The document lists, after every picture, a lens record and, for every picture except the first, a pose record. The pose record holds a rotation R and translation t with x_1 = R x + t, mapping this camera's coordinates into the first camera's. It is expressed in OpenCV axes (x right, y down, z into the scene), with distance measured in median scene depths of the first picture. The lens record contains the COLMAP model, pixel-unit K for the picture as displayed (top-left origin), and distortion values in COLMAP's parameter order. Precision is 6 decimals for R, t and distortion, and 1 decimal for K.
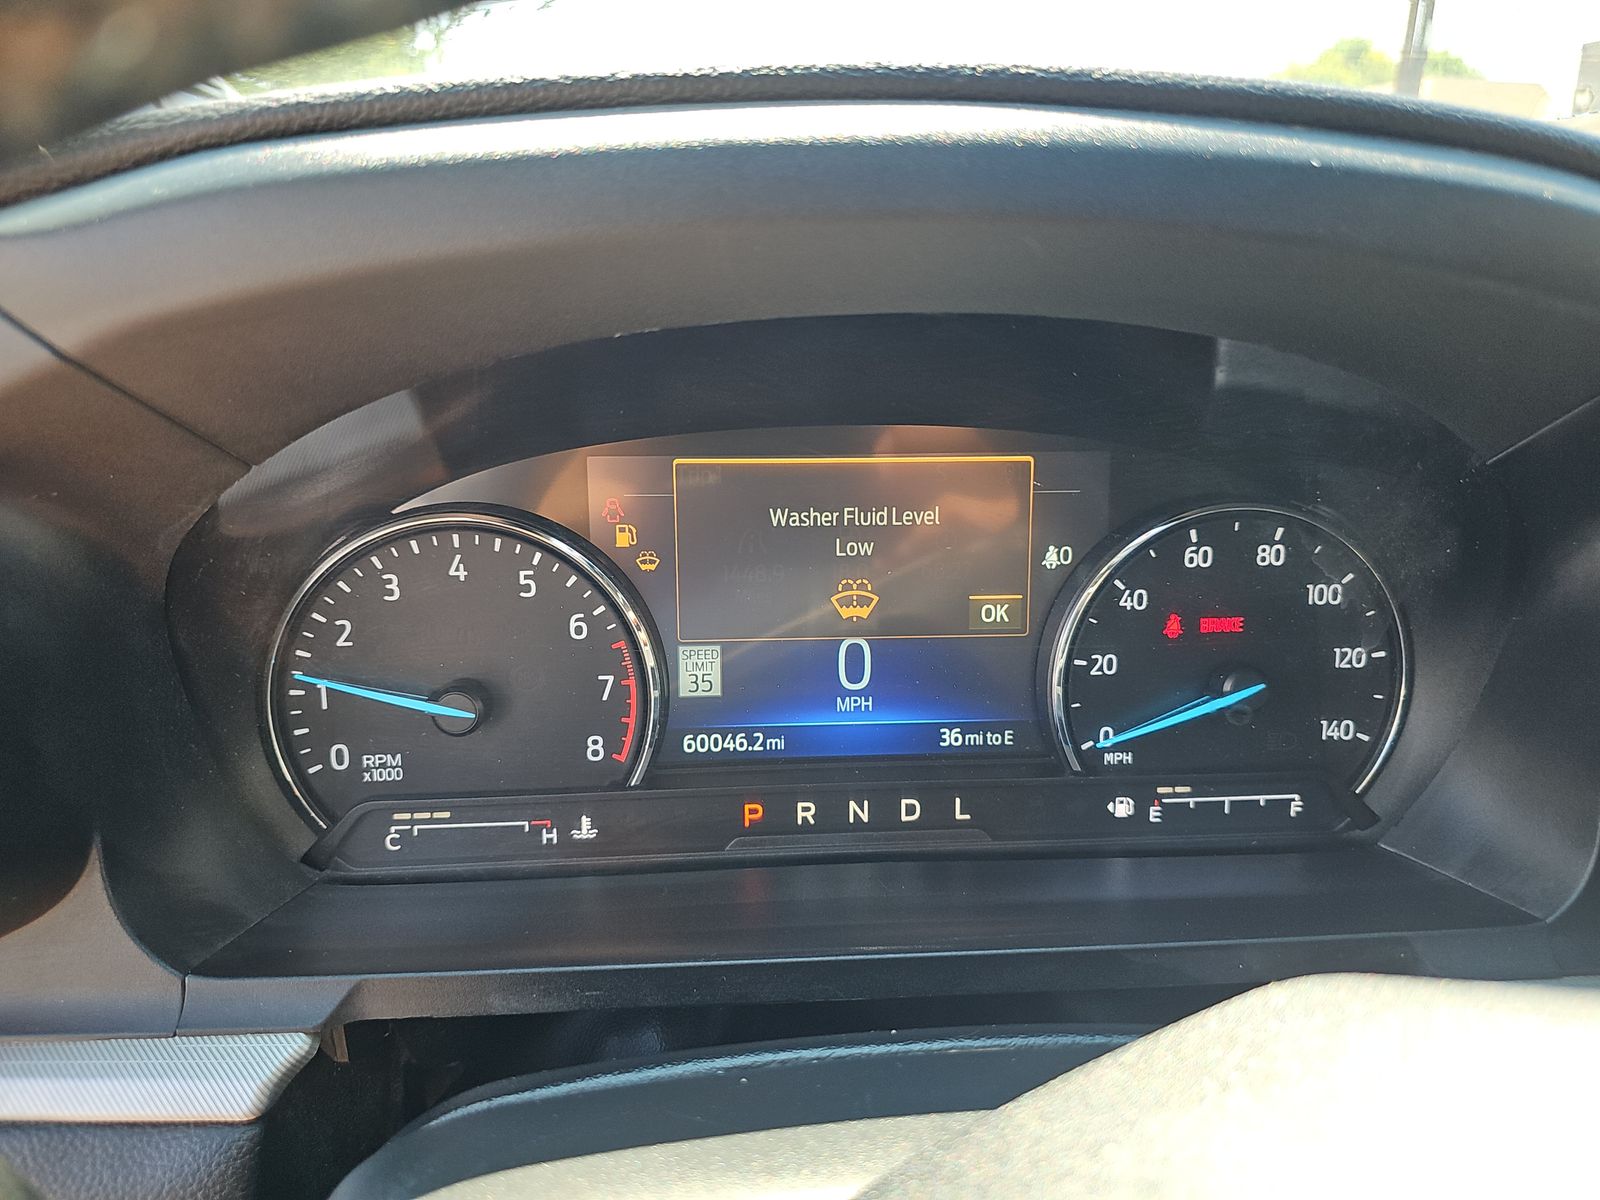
lens RADIAL K [[1070.9, 0, 806.5], [0, 1070.9, 599.9], [0, 0, 1]] dist [0.033726, -0.033406]
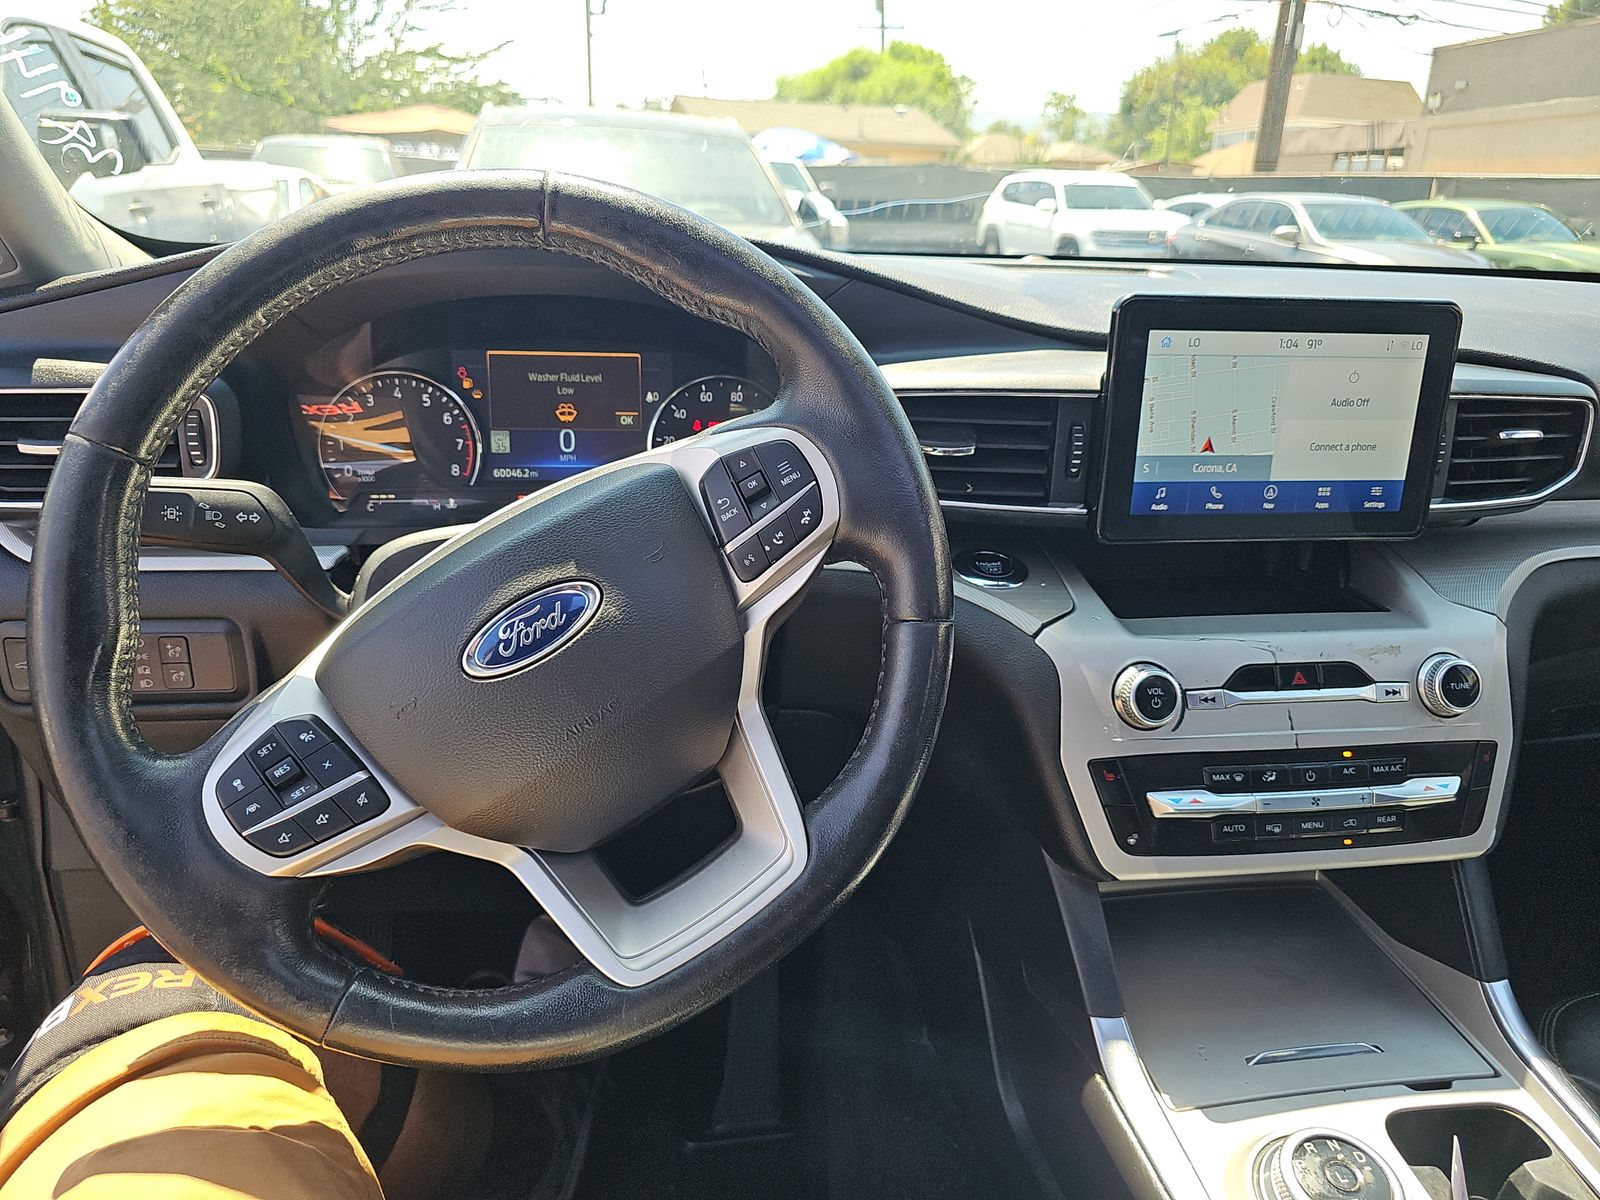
lens RADIAL K [[1067.6, 0, 800.0], [0, 1067.6, 600.0], [0, 0, 1]] dist [0.010076, -0.005489]
pose [[0.996712, -0.004082, 0.080927, 0.379600], [0.002296, 0.999752, 0.022151, 0.375287], [-0.080997, -0.021892, 0.996474, -1.466695]]
